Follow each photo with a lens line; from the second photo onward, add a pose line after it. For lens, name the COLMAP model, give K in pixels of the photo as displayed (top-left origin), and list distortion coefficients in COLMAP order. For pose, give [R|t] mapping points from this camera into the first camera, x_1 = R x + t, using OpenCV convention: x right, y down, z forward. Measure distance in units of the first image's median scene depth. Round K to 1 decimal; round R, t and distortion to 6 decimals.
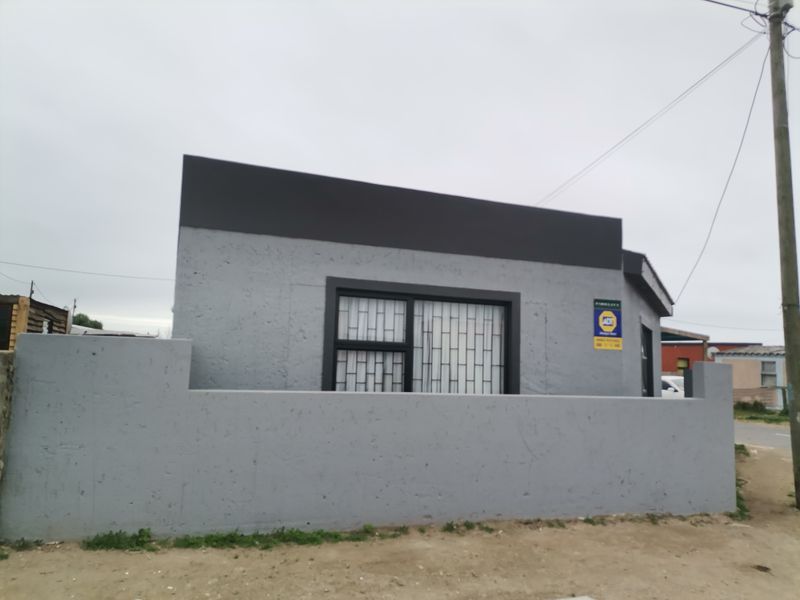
lens RADIAL K [[712.3, 0, 400.0], [0, 712.3, 279.9], [0, 0, 1]] dist [0.036414, -0.002376]
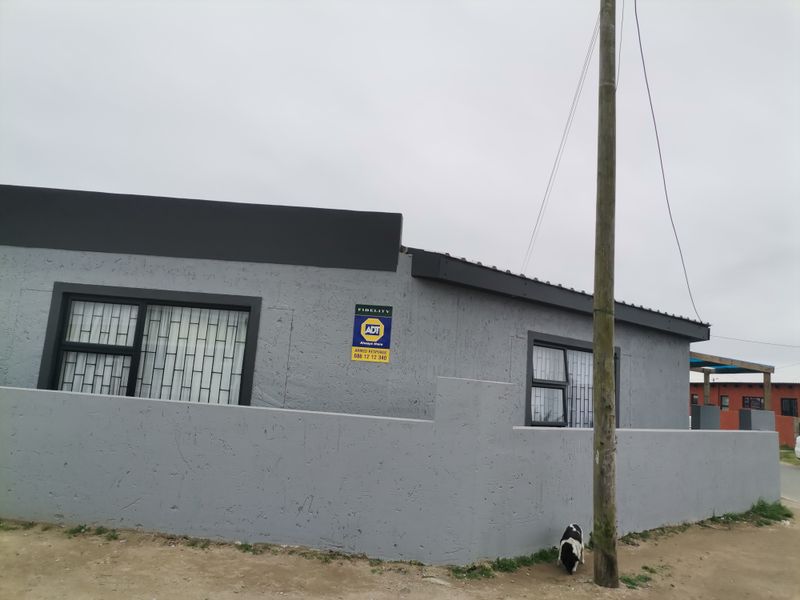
lens RADIAL K [[712.3, 0, 400.0], [0, 712.3, 279.9], [0, 0, 1]] dist [0.036414, -0.002376]
pose [[0.894954, -0.028040, -0.445276, 0.765085], [0.003115, 0.998392, -0.056610, 0.049903], [0.446147, 0.049276, 0.893602, 0.245484]]
